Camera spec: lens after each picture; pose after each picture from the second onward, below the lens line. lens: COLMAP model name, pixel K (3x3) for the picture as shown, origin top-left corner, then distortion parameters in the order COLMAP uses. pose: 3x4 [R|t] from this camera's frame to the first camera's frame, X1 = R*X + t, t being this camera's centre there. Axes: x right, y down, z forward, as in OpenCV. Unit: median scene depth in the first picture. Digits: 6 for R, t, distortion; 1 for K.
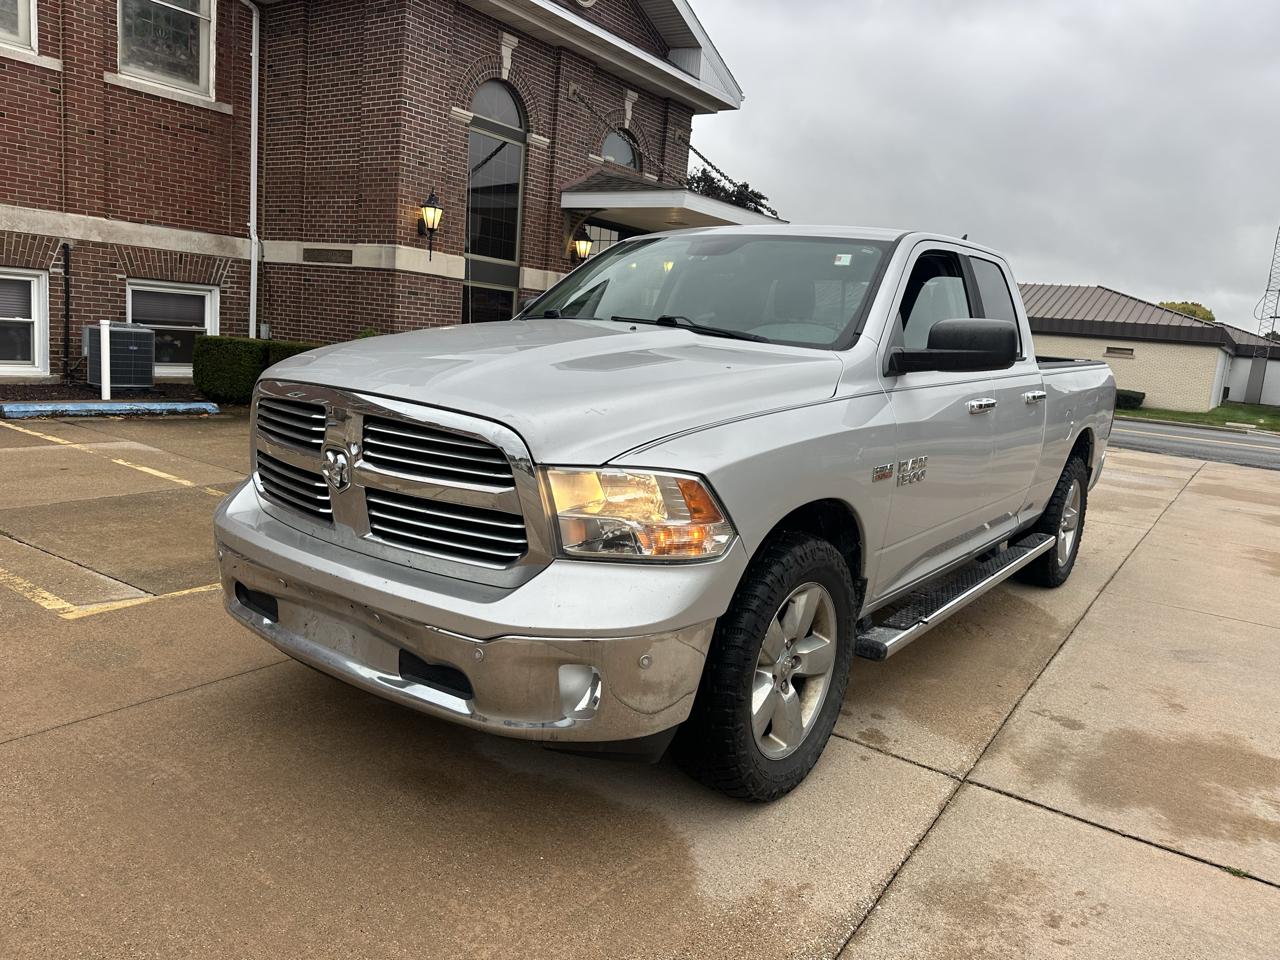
lens RADIAL K [[906.7, 0, 640.0], [0, 906.7, 480.0], [0, 0, 1]] dist [0.004245, -0.006349]
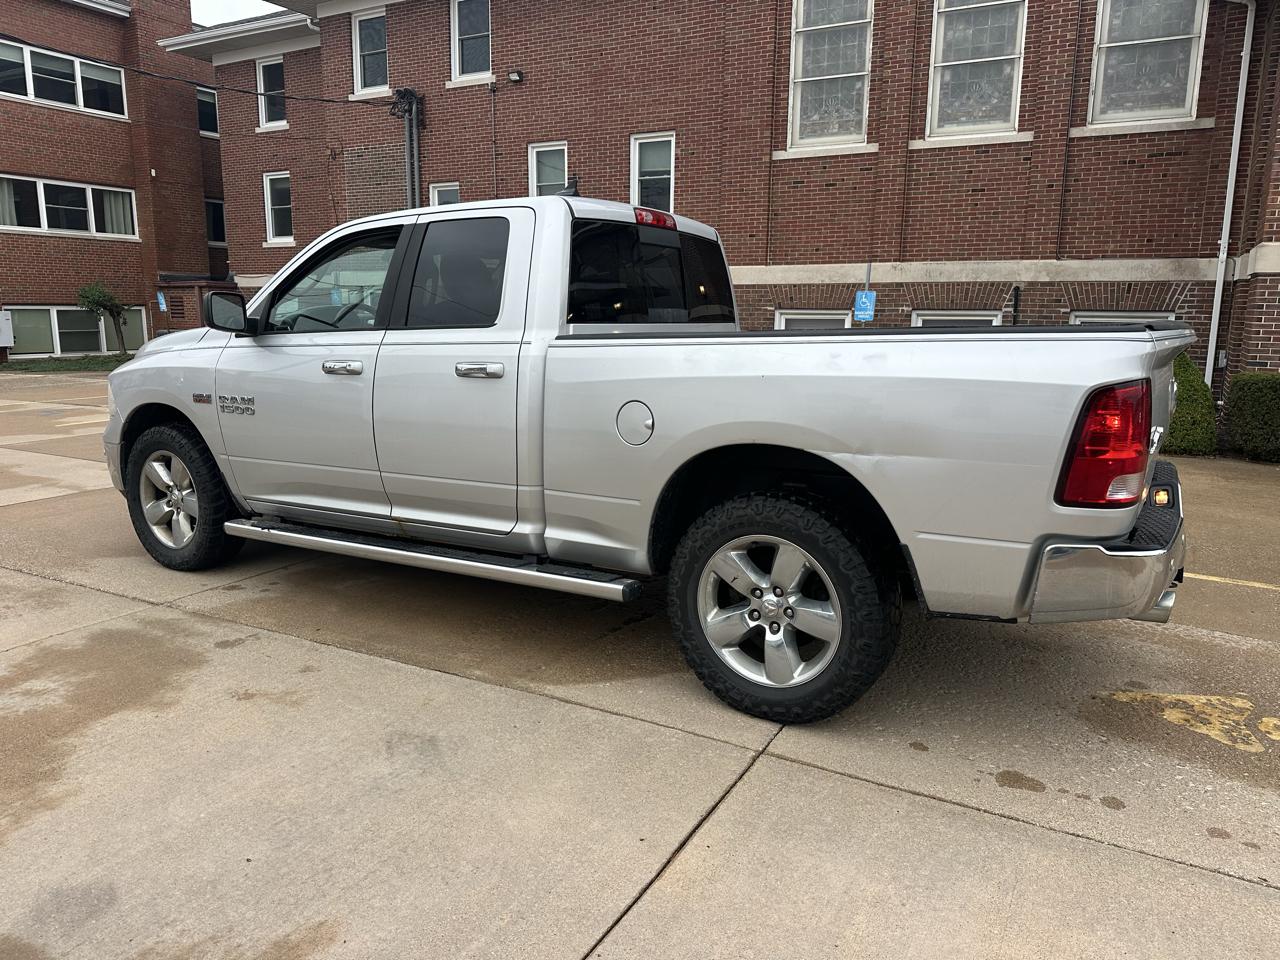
lens RADIAL K [[898.2, 0, 637.8], [0, 898.2, 476.8], [0, 0, 1]] dist [0.027421, -0.035185]
pose [[0.099266, 0.101958, -0.989824, 0.489748], [-0.165623, 0.982554, 0.084599, -0.034008], [0.981181, 0.155539, 0.114421, 0.408301]]
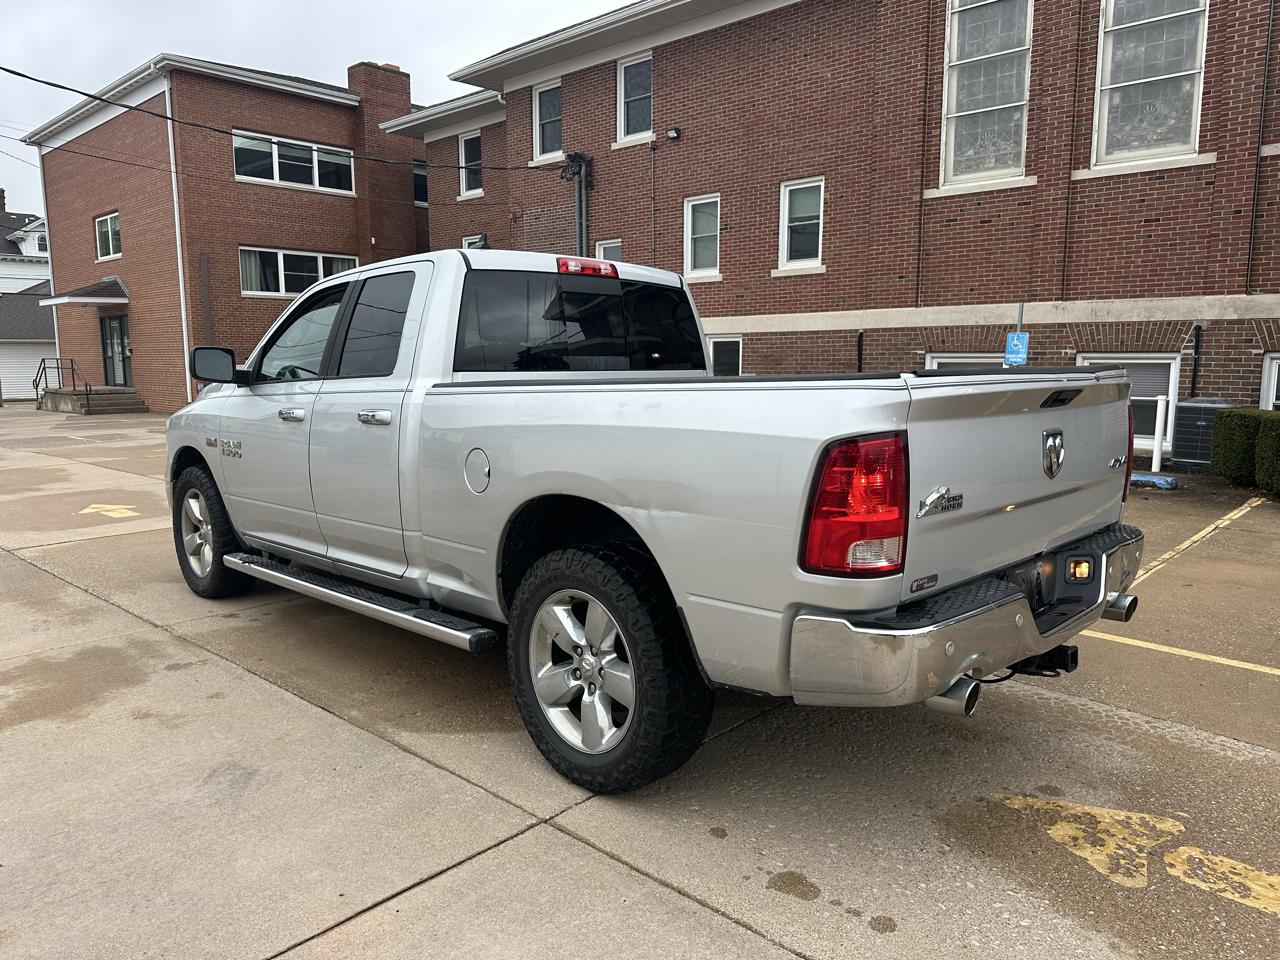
lens RADIAL K [[898.2, 0, 637.8], [0, 898.2, 476.8], [0, 0, 1]] dist [0.027421, -0.035185]
pose [[-0.143982, 0.050389, -0.988297, 0.479821], [-0.171871, 0.982251, 0.075120, -0.054942], [0.974541, 0.180675, -0.132766, 0.525292]]
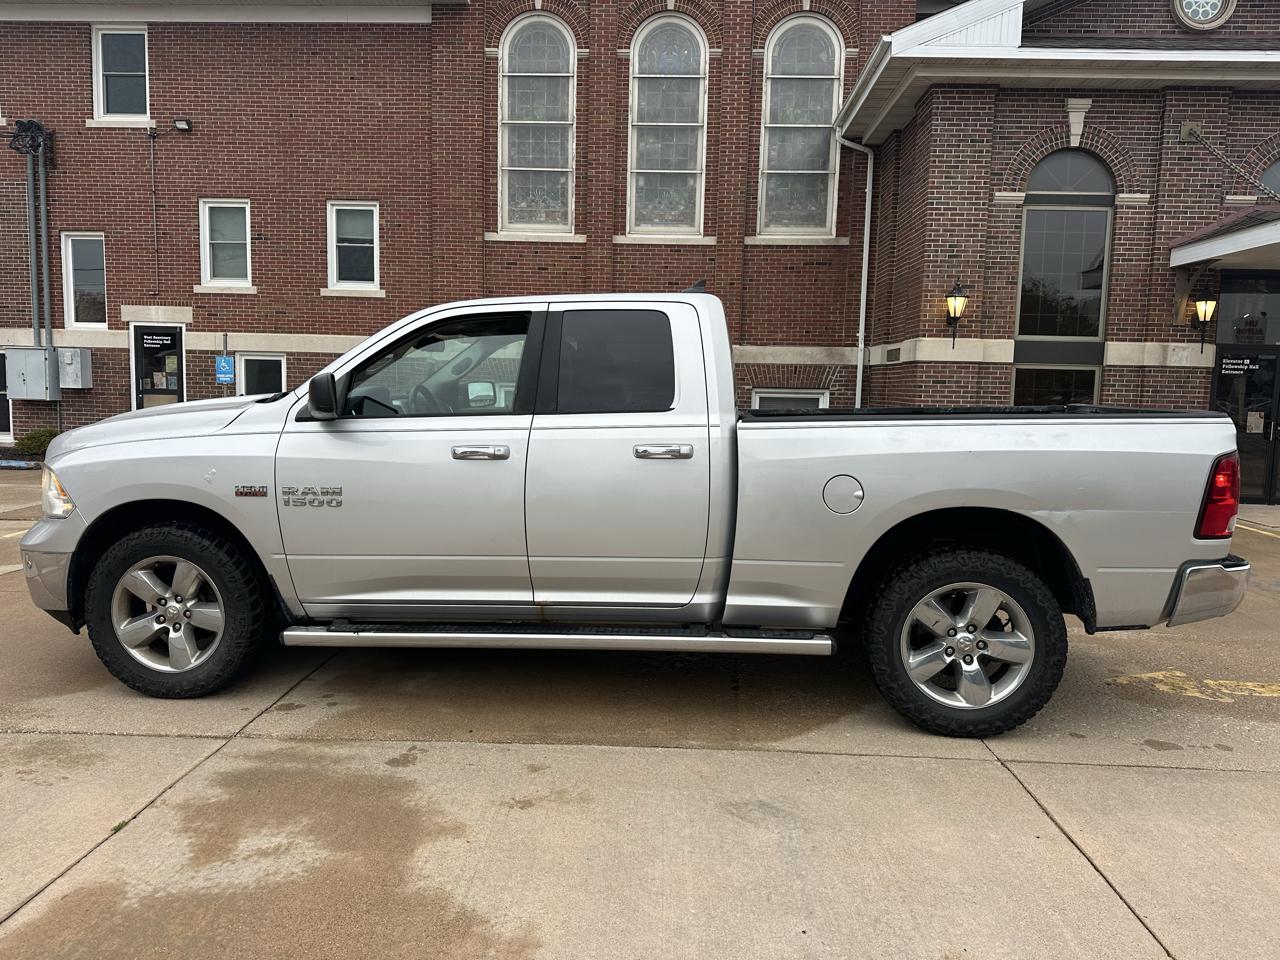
lens RADIAL K [[887.2, 0, 626.6], [0, 887.2, 485.7], [0, 0, 1]] dist [0.102140, -0.142332]
pose [[0.526440, 0.025119, -0.849841, 0.441860], [-0.117914, 0.992061, -0.043719, -0.006363], [0.841996, 0.123224, 0.525222, 0.198252]]
